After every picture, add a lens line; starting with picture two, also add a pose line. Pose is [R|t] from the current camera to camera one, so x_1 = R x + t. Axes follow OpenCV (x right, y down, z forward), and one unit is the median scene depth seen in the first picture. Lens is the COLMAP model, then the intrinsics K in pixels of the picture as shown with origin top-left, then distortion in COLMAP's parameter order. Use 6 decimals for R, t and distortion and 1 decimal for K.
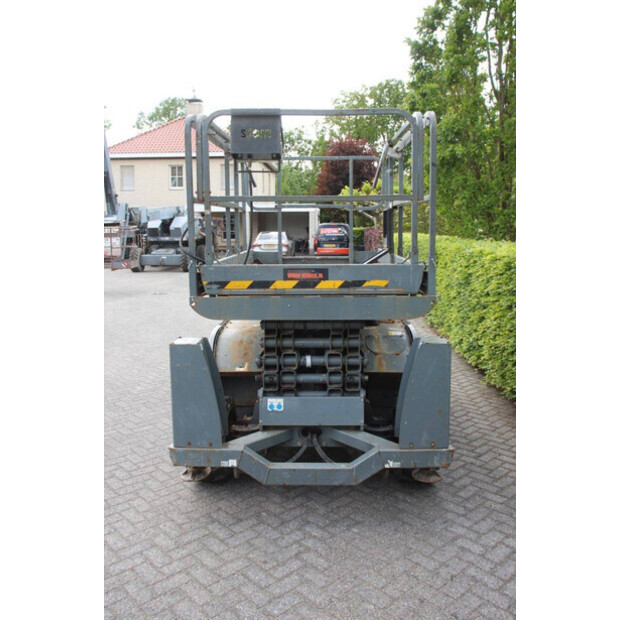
lens RADIAL K [[557.6, 0, 310.2], [0, 557.6, 312.0], [0, 0, 1]] dist [-0.087535, 0.014968]
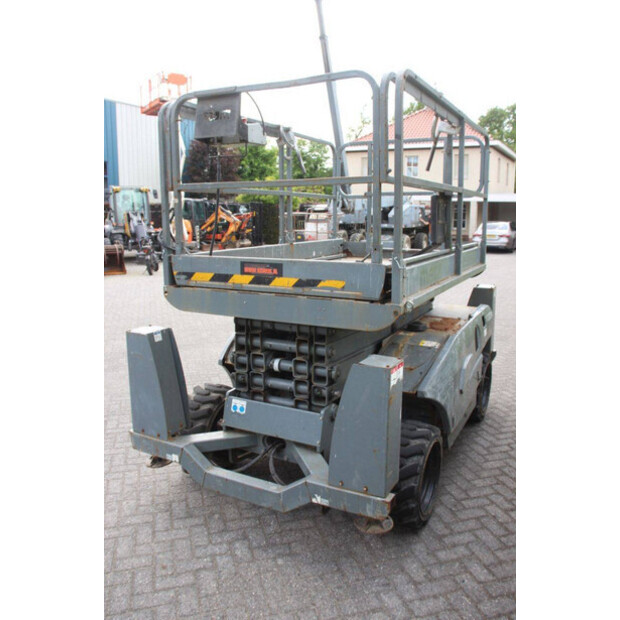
lens RADIAL K [[522.5, 0, 311.9], [0, 522.5, 314.9], [0, 0, 1]] dist [-0.094719, 0.026387]
pose [[0.893277, 0.088704, -0.440667, 0.438953], [-0.071578, 0.995897, 0.055374, -0.046408], [0.443771, -0.017923, 0.895961, 0.281536]]
